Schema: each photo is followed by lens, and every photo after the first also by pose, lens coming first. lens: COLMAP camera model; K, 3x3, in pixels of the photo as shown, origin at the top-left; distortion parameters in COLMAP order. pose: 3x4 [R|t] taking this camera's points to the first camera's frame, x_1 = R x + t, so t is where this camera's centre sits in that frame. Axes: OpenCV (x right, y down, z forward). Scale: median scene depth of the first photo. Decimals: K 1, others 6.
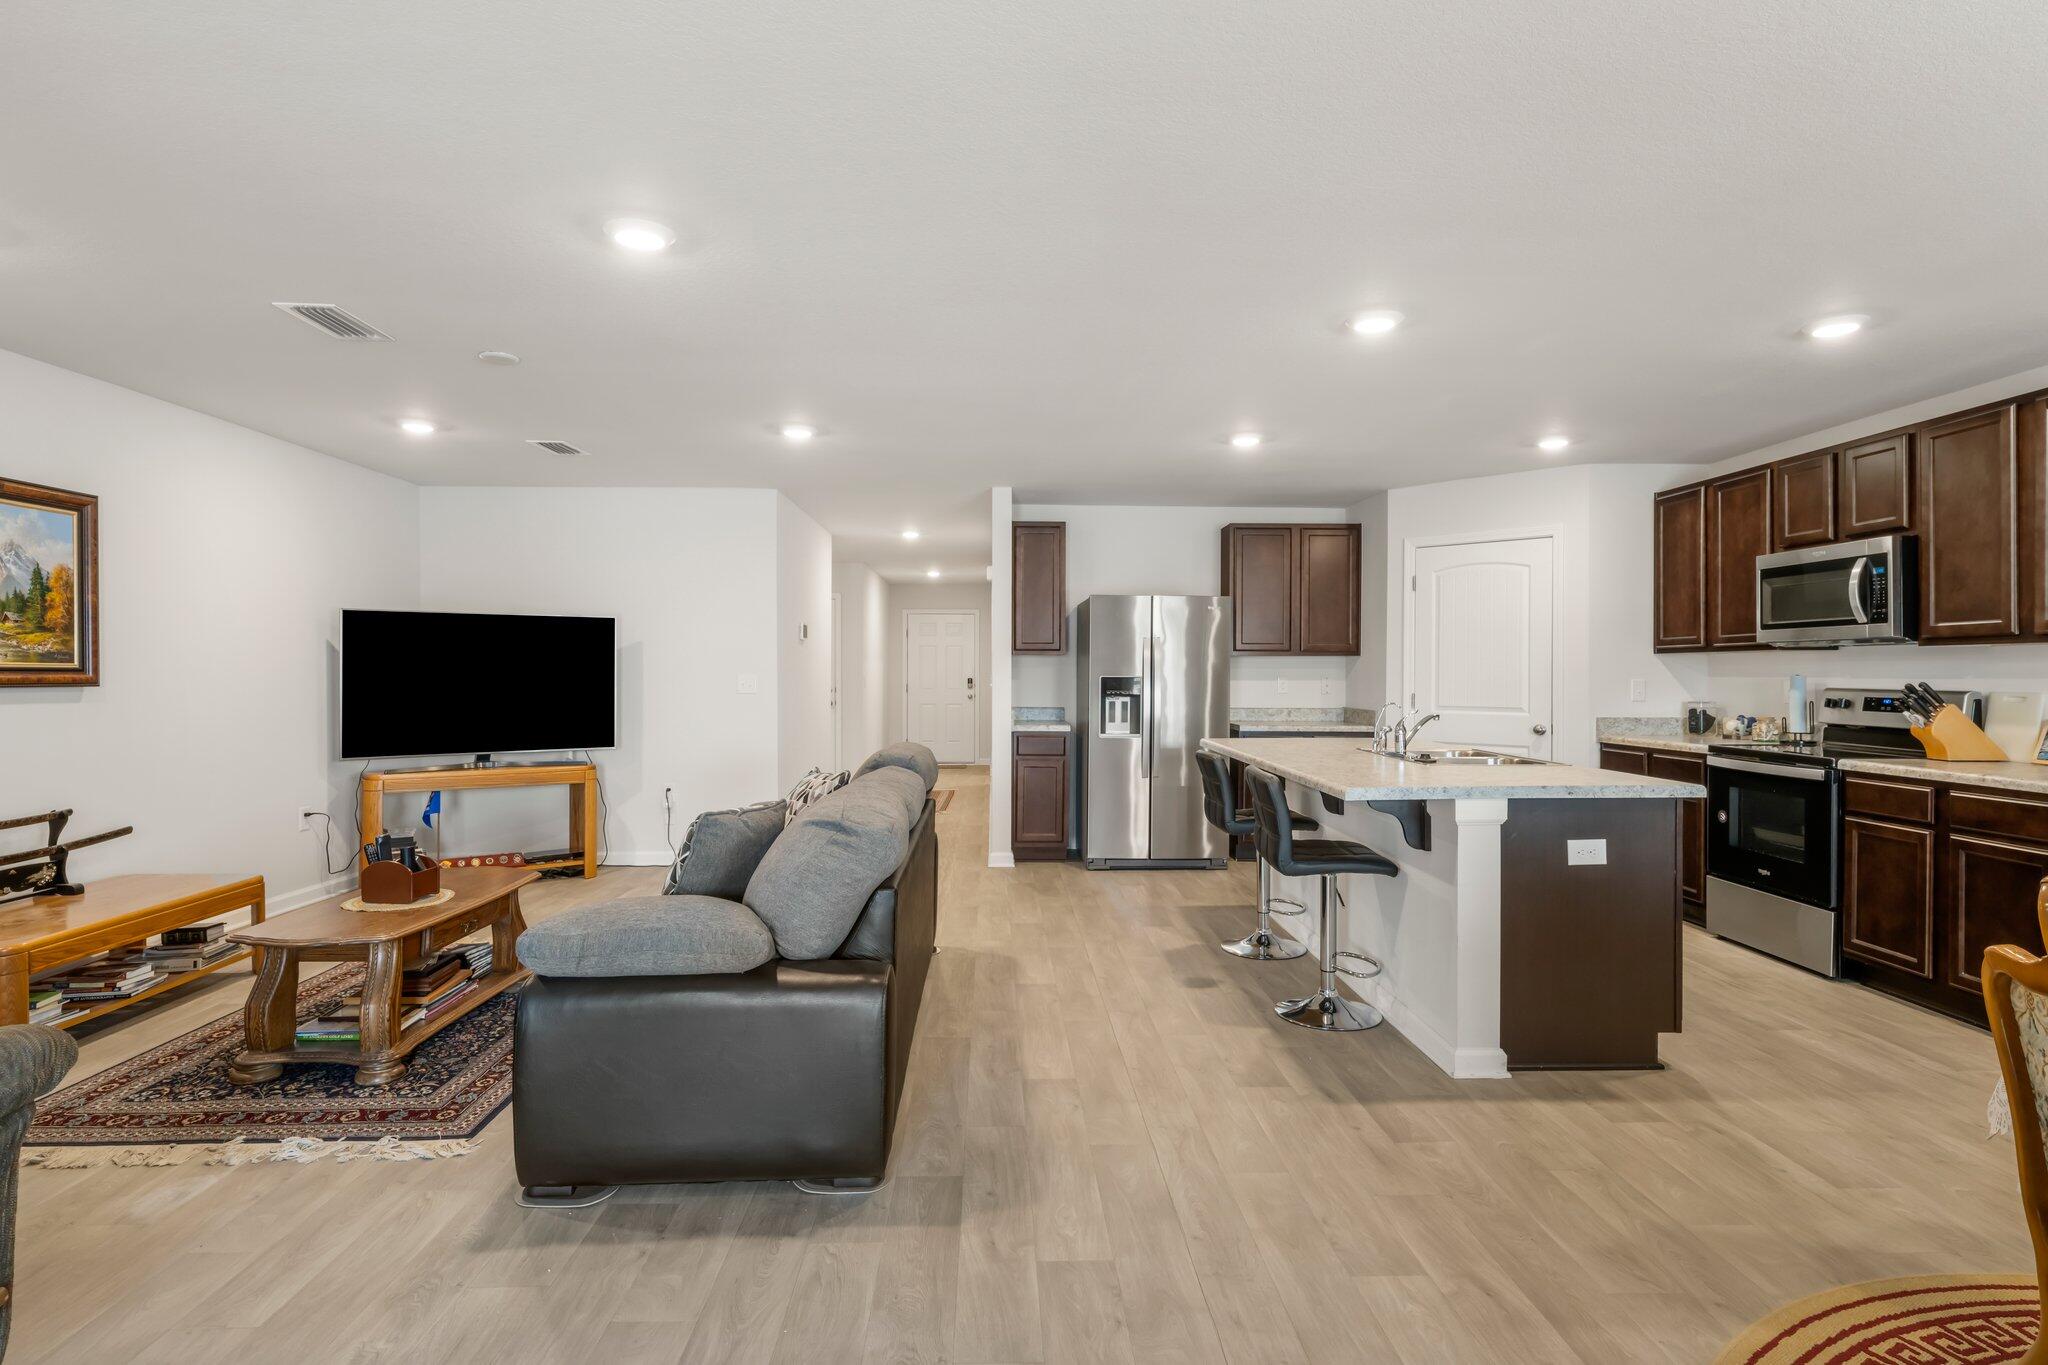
lens RADIAL K [[1026.1, 0, 1017.0], [0, 1026.1, 681.8], [0, 0, 1]] dist [-0.023971, 0.003392]
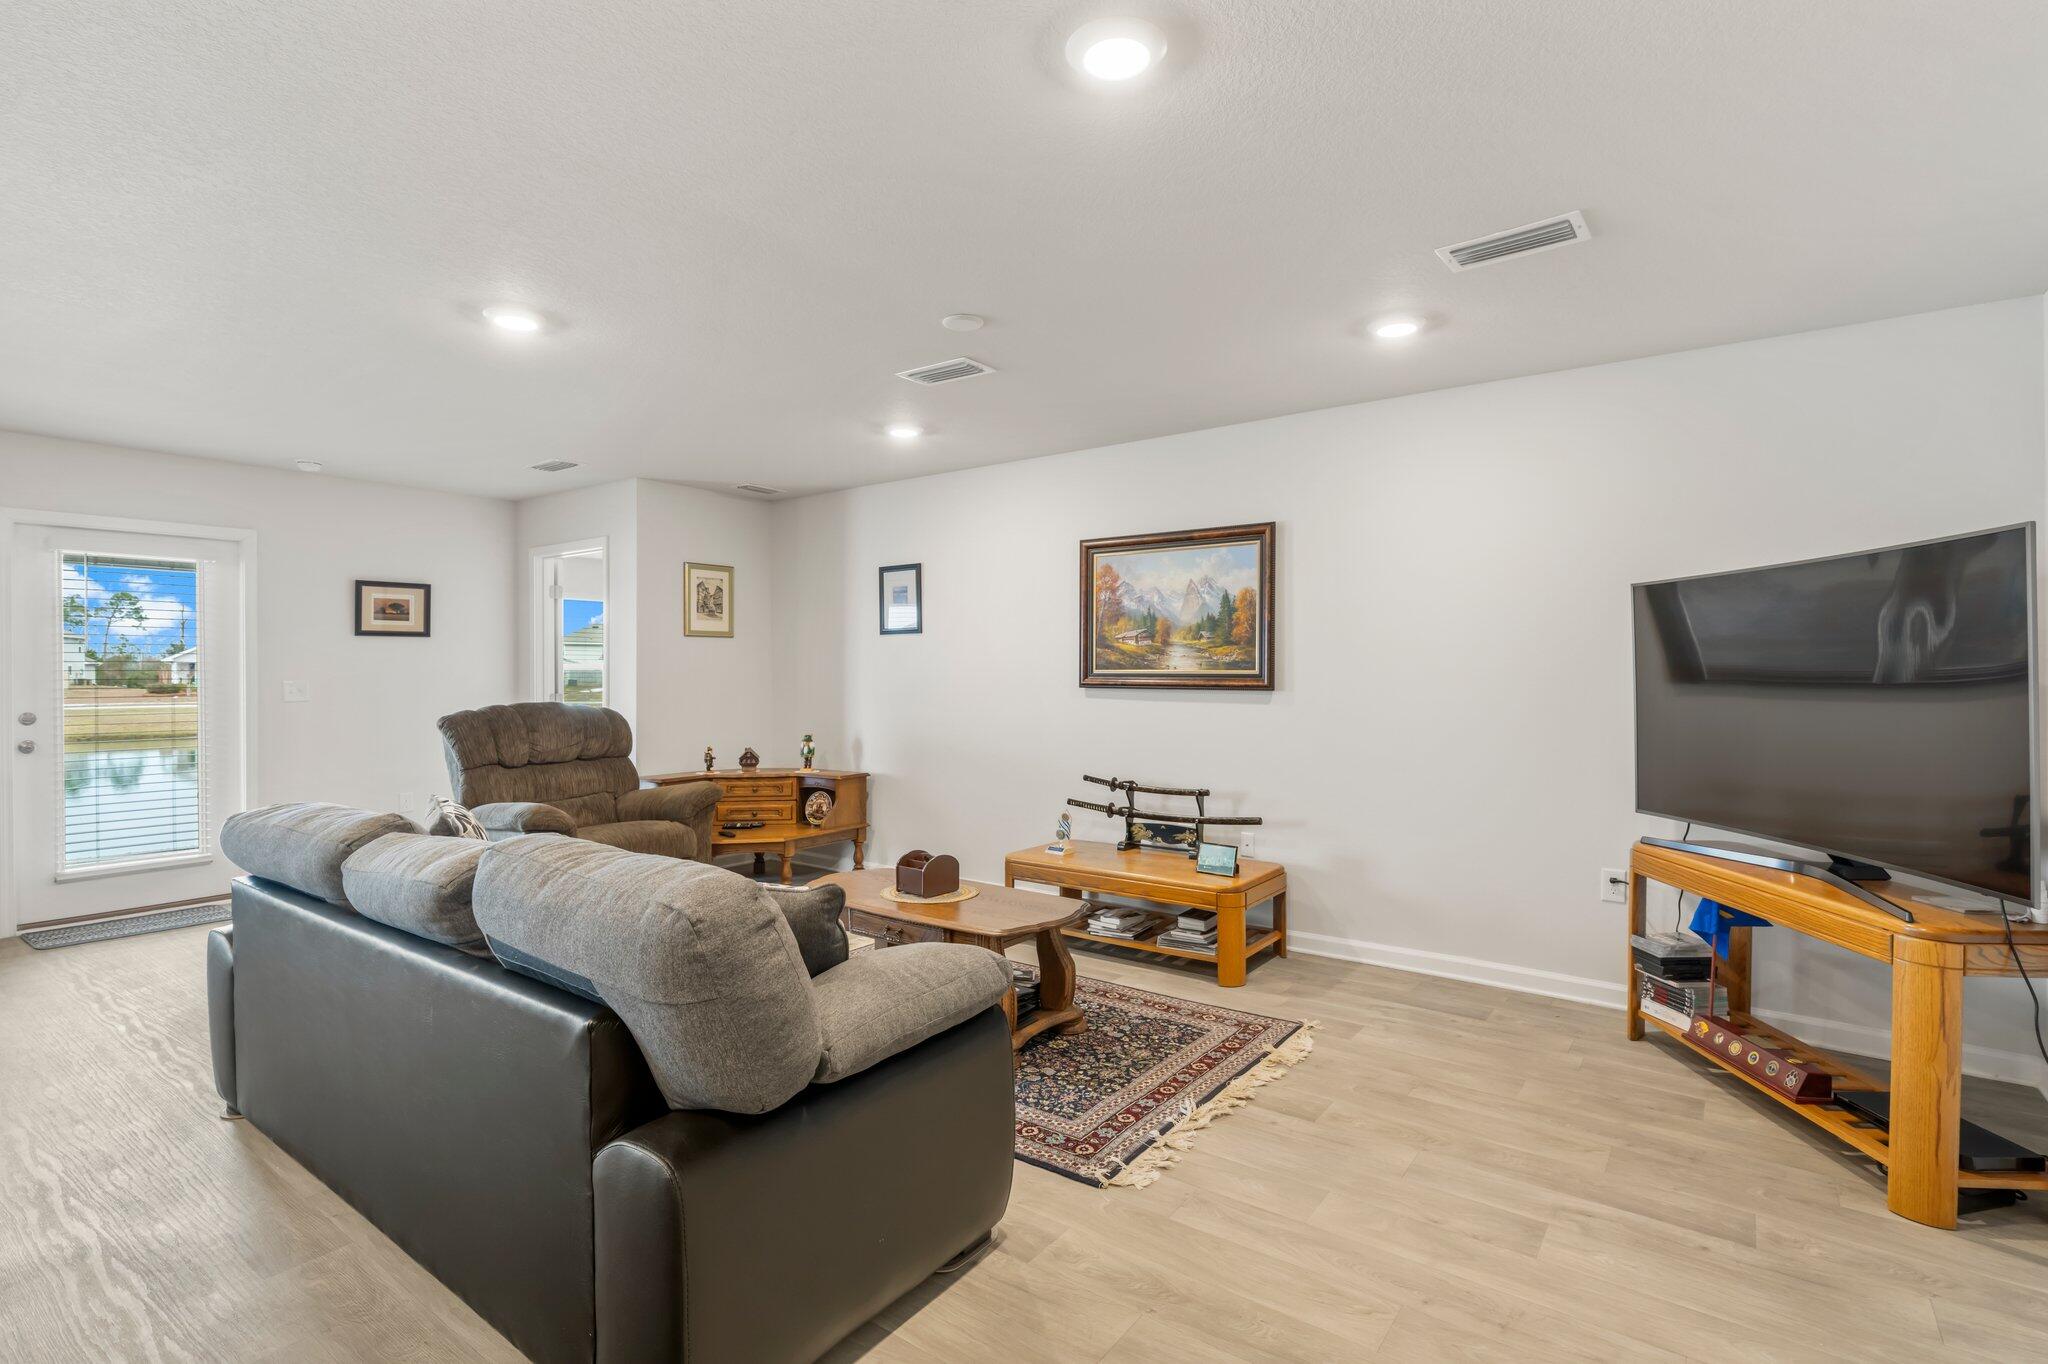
lens RADIAL K [[969.2, 0, 1044.0], [0, 969.2, 686.3], [0, 0, 1]] dist [-0.002111, 0.000882]
pose [[-0.611841, 0.010063, -0.790916, 0.102769], [-0.007720, 0.999795, 0.018693, -0.018578], [0.790943, 0.017543, -0.611639, 1.456250]]
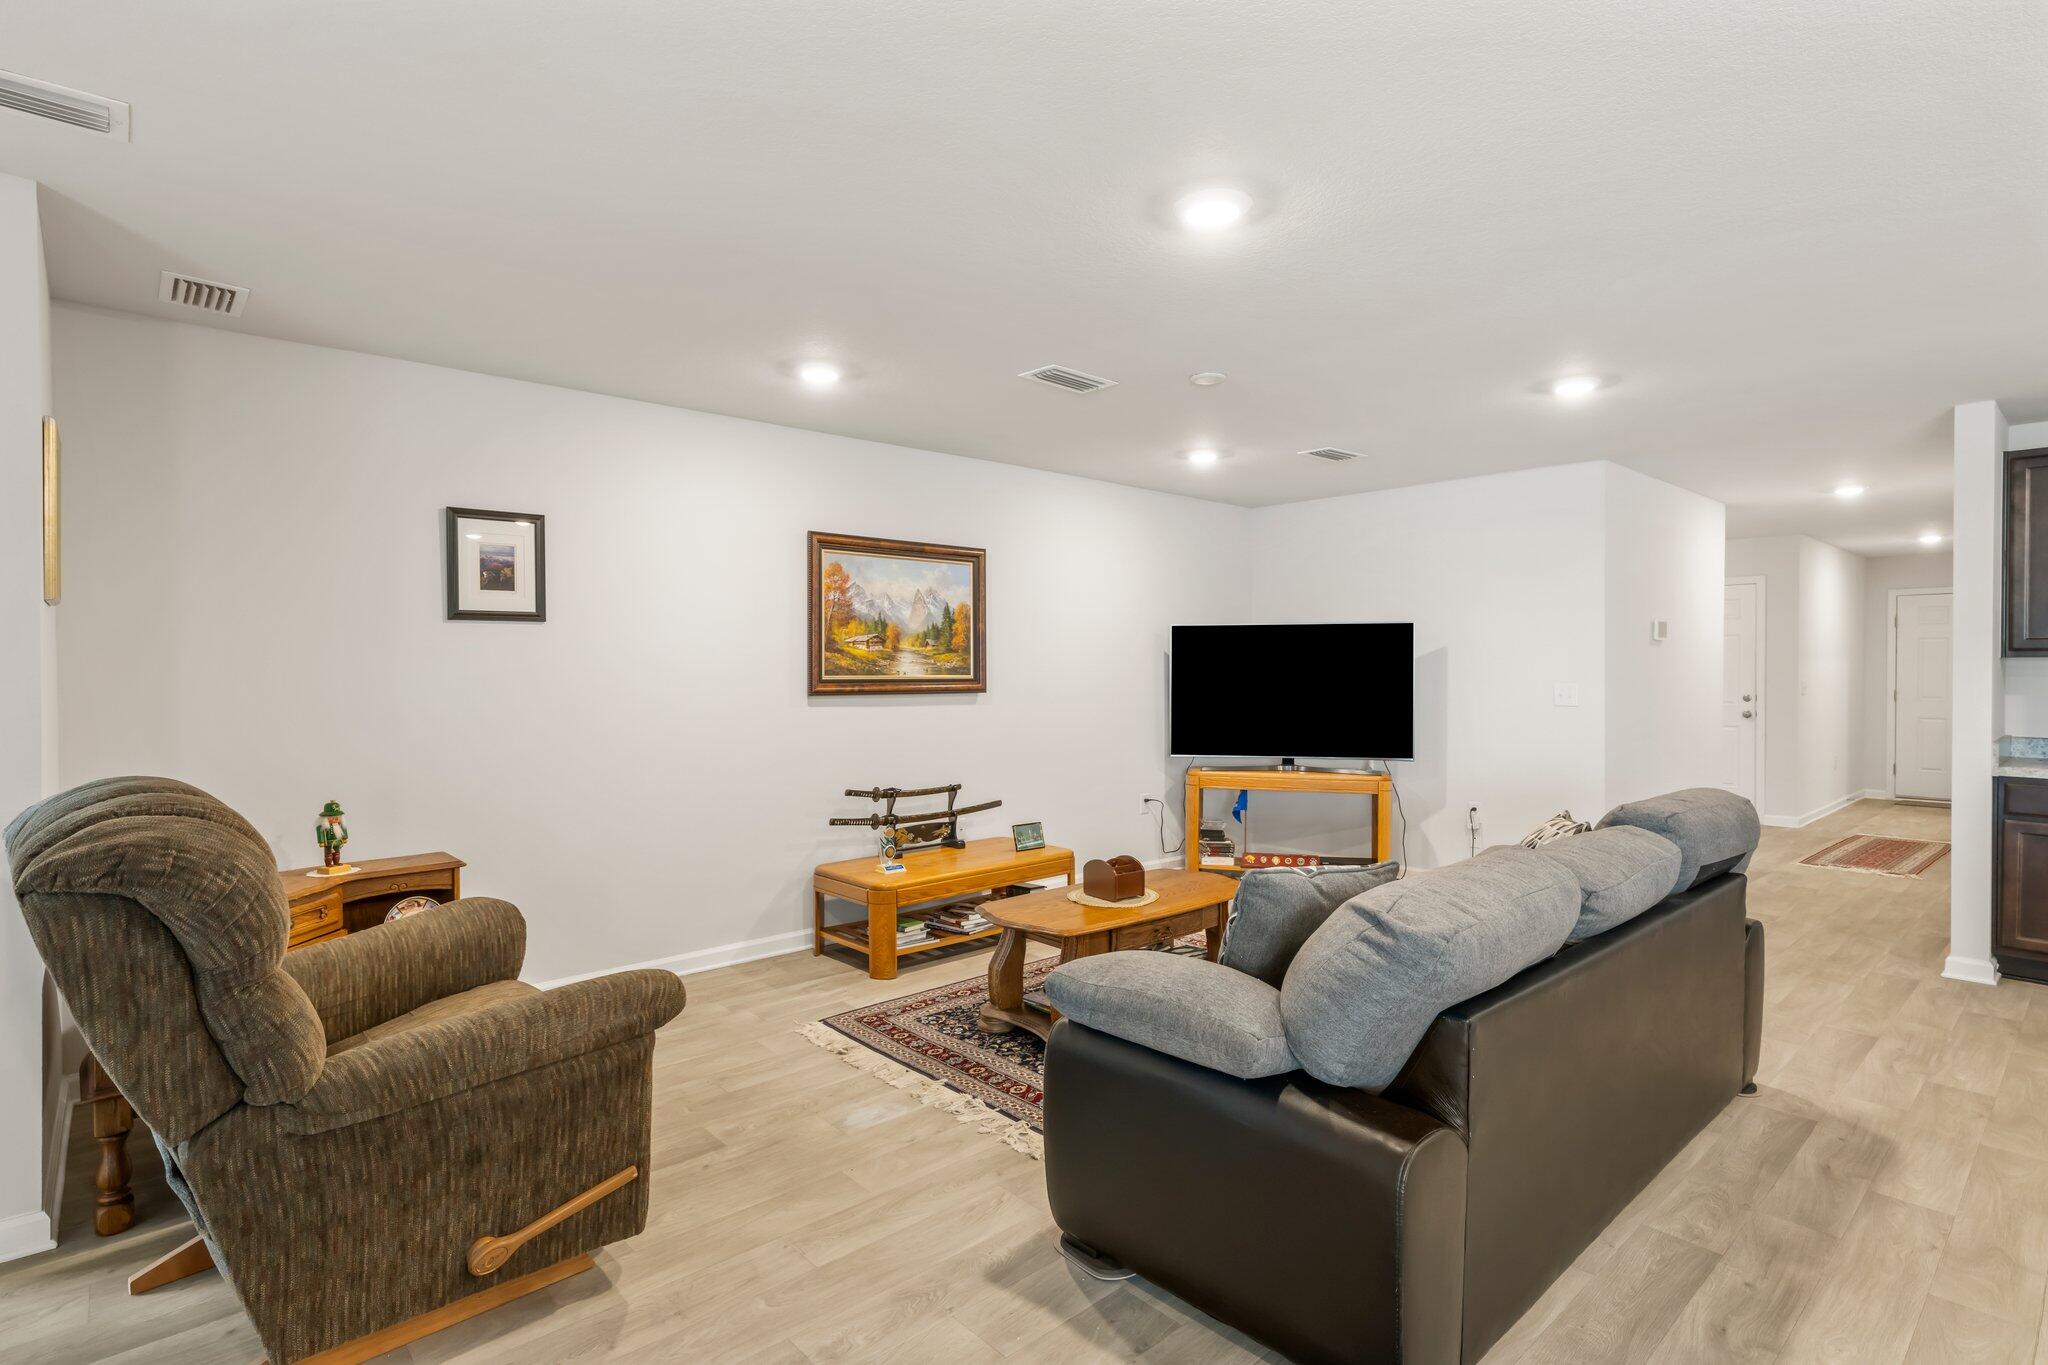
lens RADIAL K [[981.7, 0, 1043.6], [0, 981.7, 688.6], [0, 0, 1]] dist [0.005736, -0.000505]
pose [[0.650856, 0.013910, -0.759074, 0.120698], [-0.004935, 0.999889, 0.014091, -0.019508], [0.759185, -0.005426, 0.650852, 0.213917]]
